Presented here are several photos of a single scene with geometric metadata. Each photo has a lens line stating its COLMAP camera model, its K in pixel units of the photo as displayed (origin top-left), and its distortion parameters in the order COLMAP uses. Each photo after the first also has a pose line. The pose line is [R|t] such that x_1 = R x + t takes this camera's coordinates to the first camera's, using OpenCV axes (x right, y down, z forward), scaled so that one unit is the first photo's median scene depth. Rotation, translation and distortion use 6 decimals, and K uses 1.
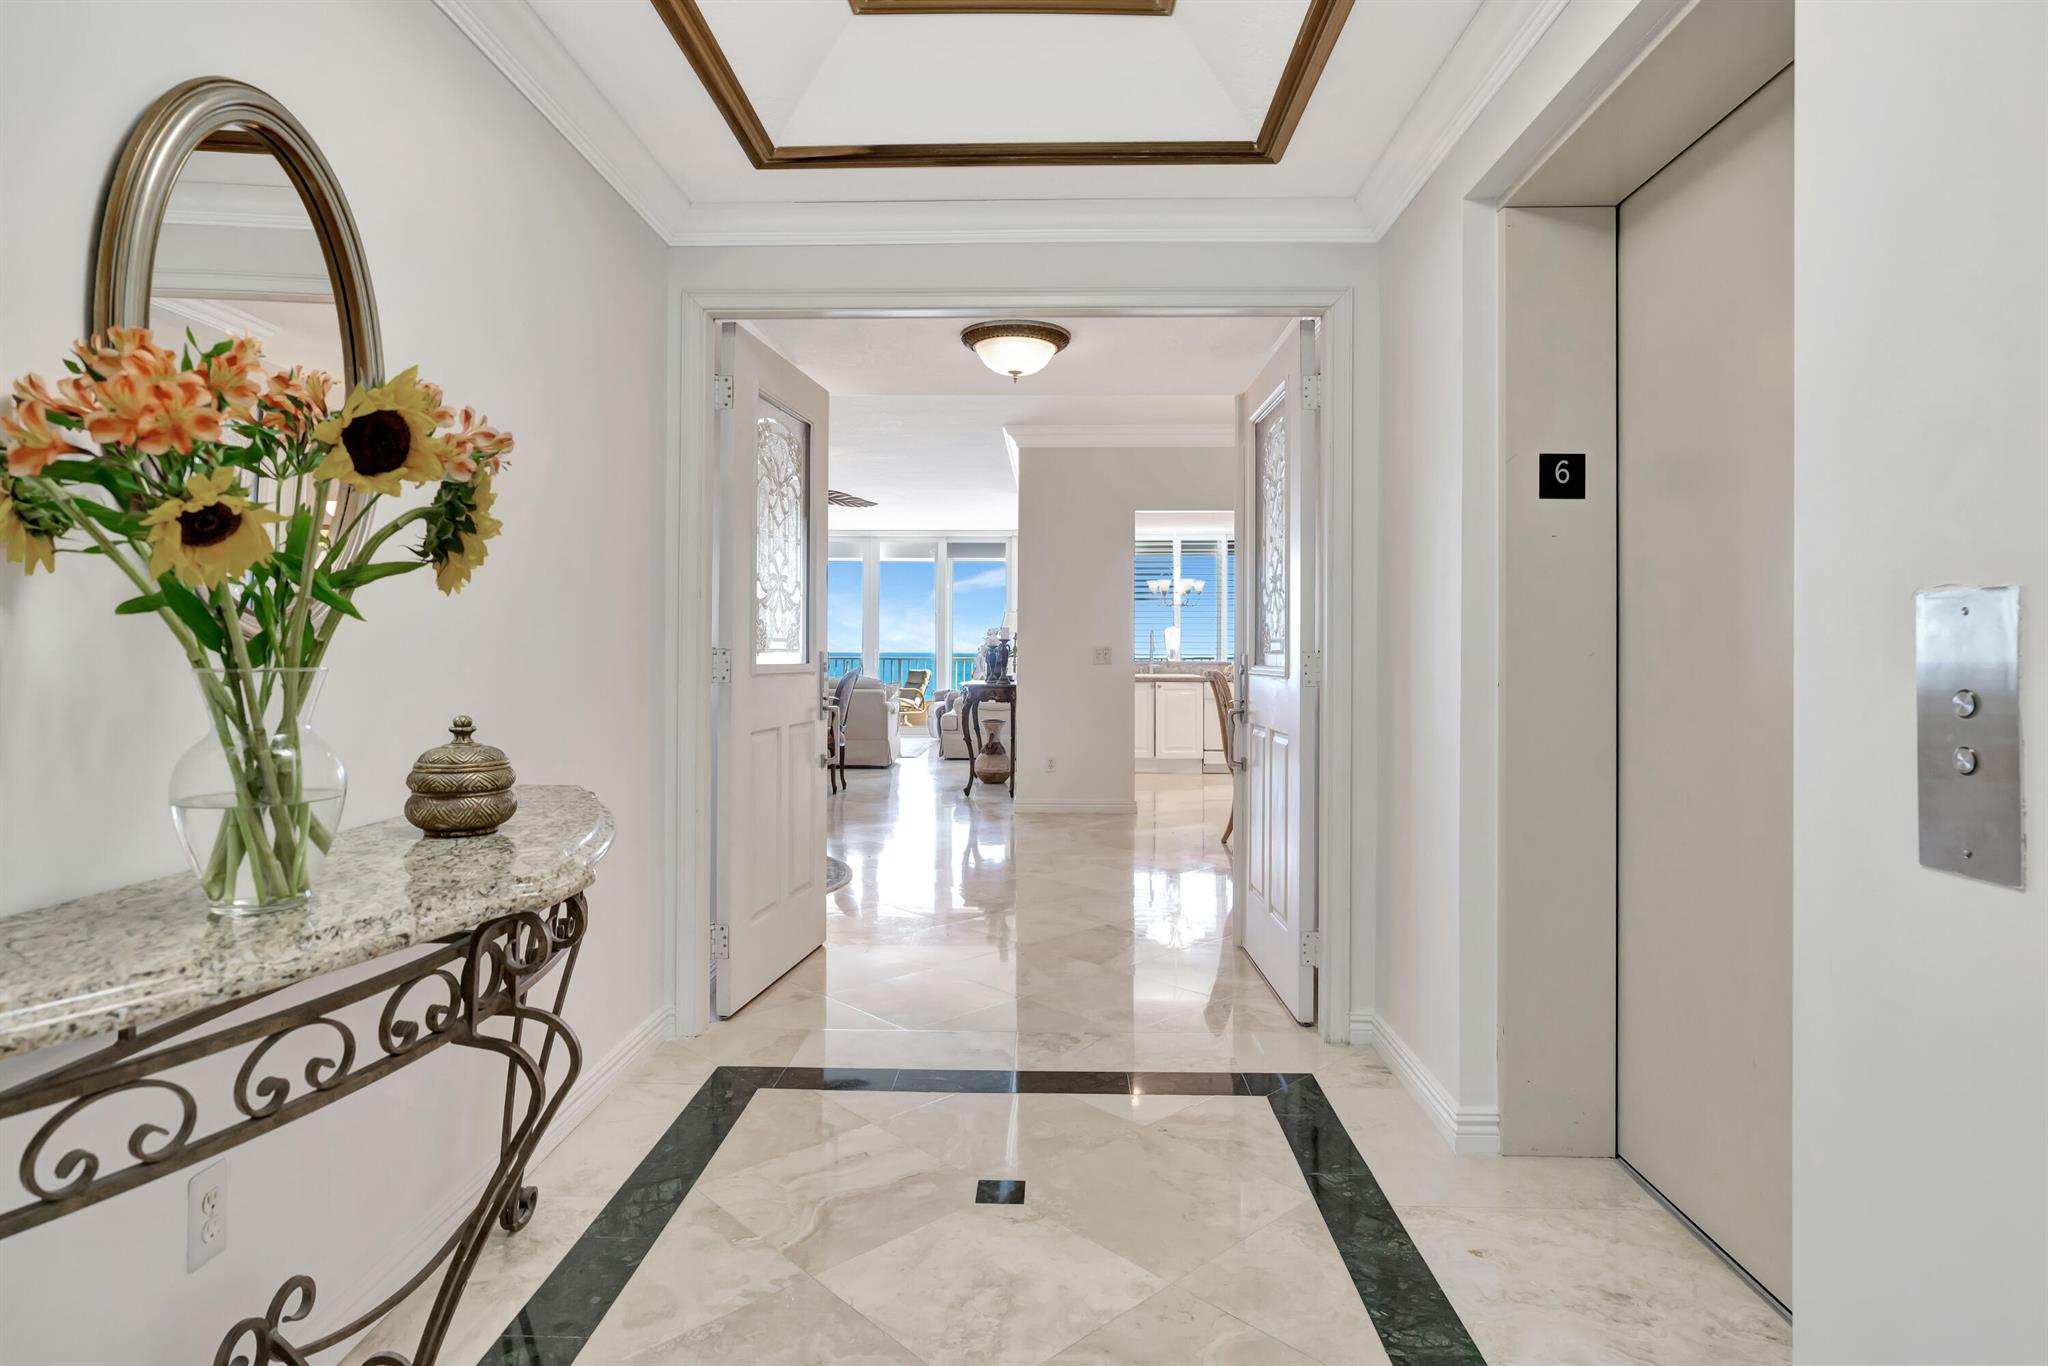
lens RADIAL K [[1107.7, 0, 1019.4], [0, 1107.7, 651.4], [0, 0, 1]] dist [-0.000429, 0.000323]
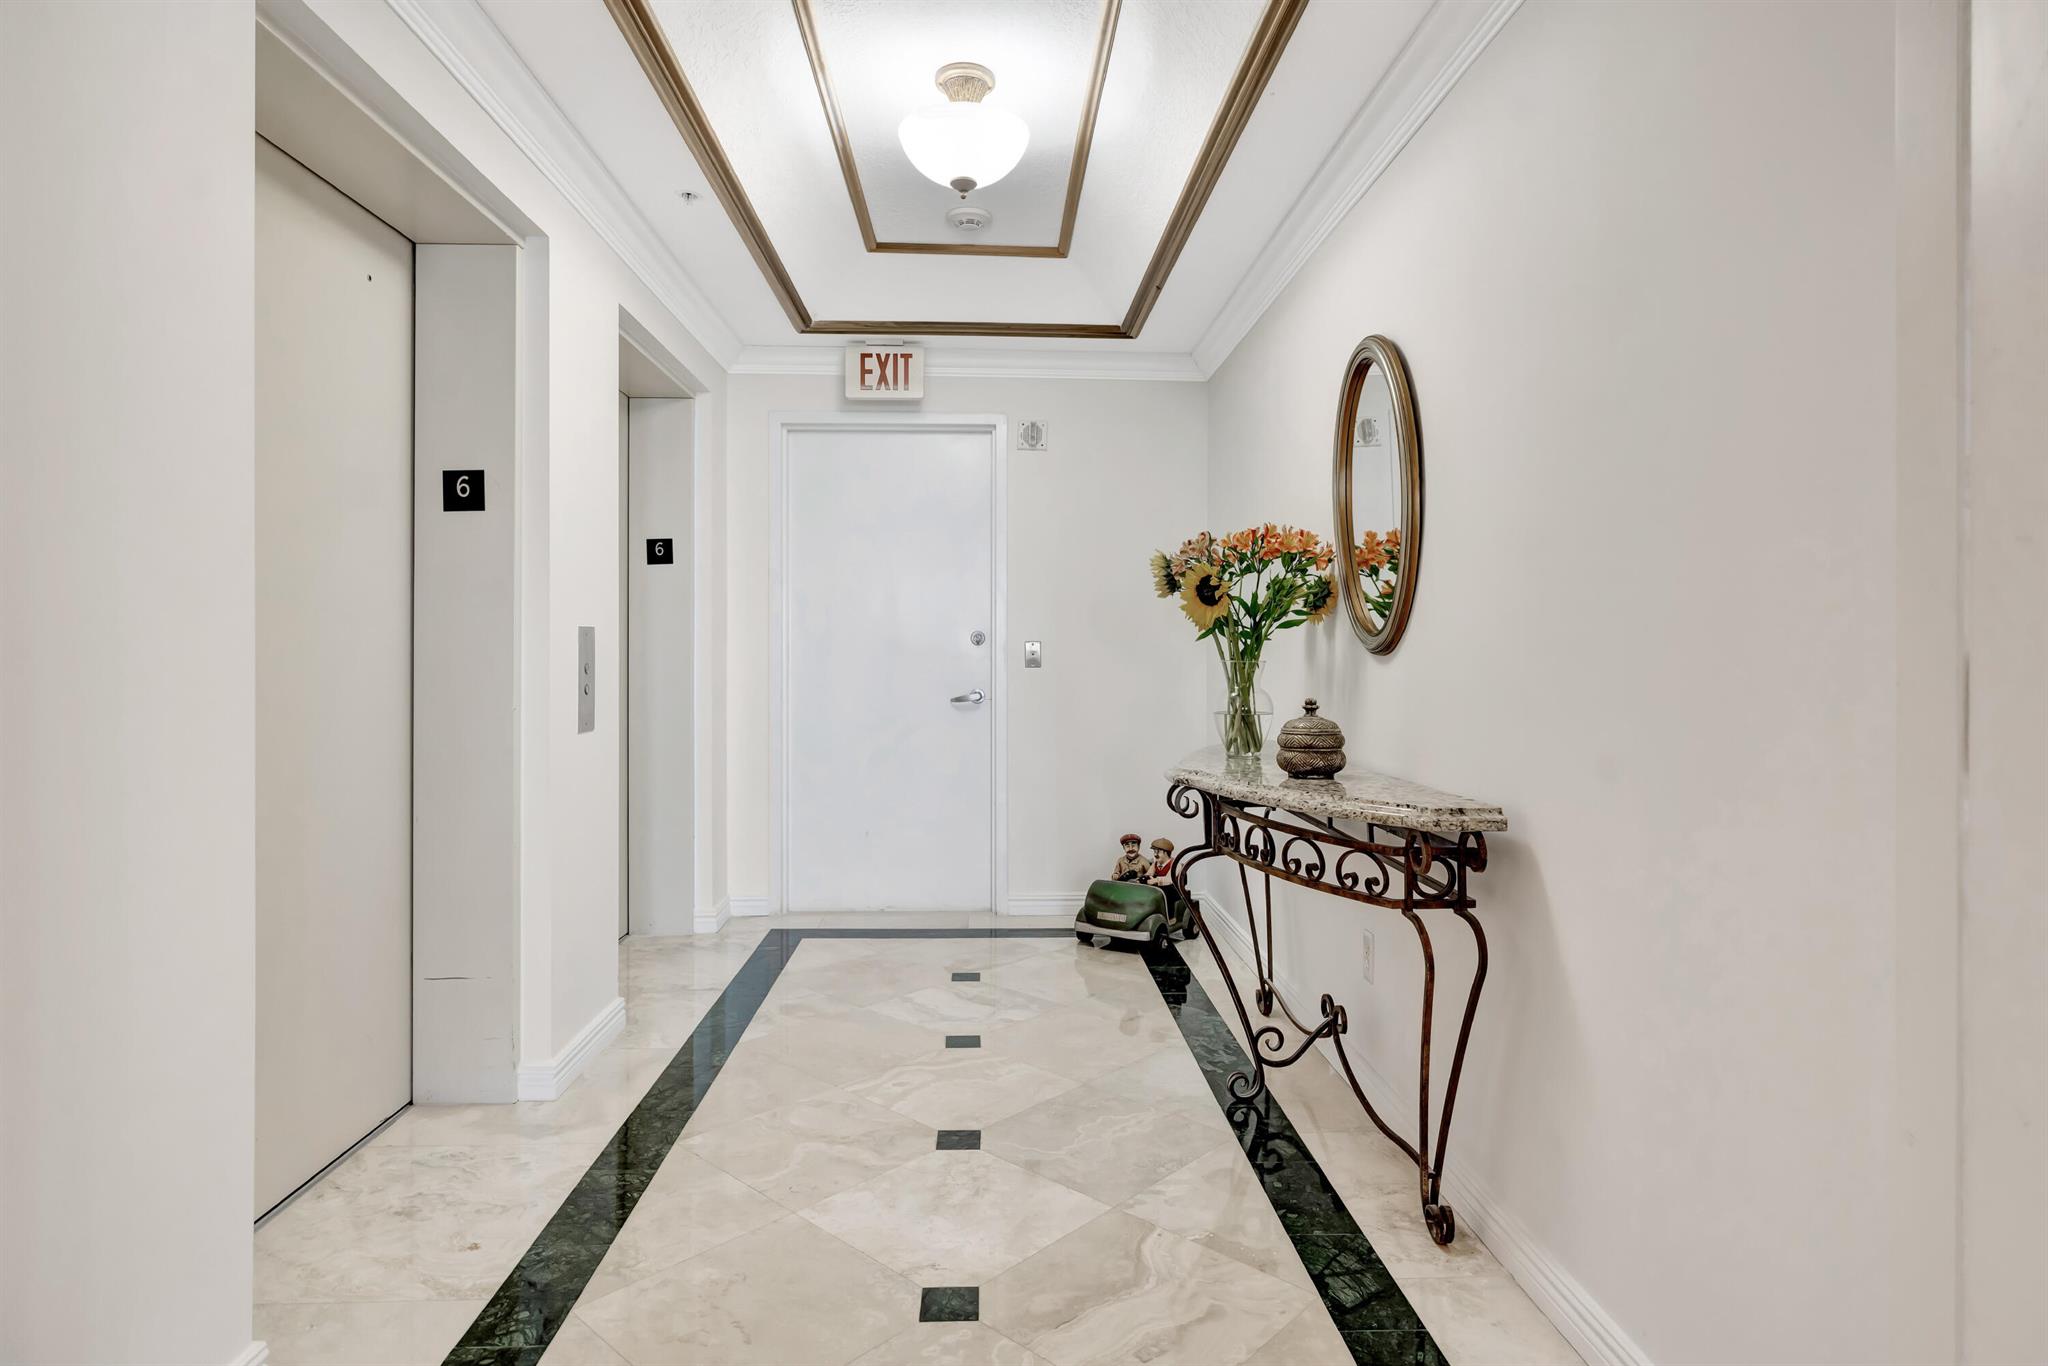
lens RADIAL K [[1107.7, 0, 1019.4], [0, 1107.7, 651.4], [0, 0, 1]] dist [-0.000429, 0.000323]
pose [[-0.997628, -0.005254, -0.068637, -0.010478], [-0.005727, 0.999961, 0.006700, -0.007927], [0.068599, 0.007077, -0.997619, 2.039096]]
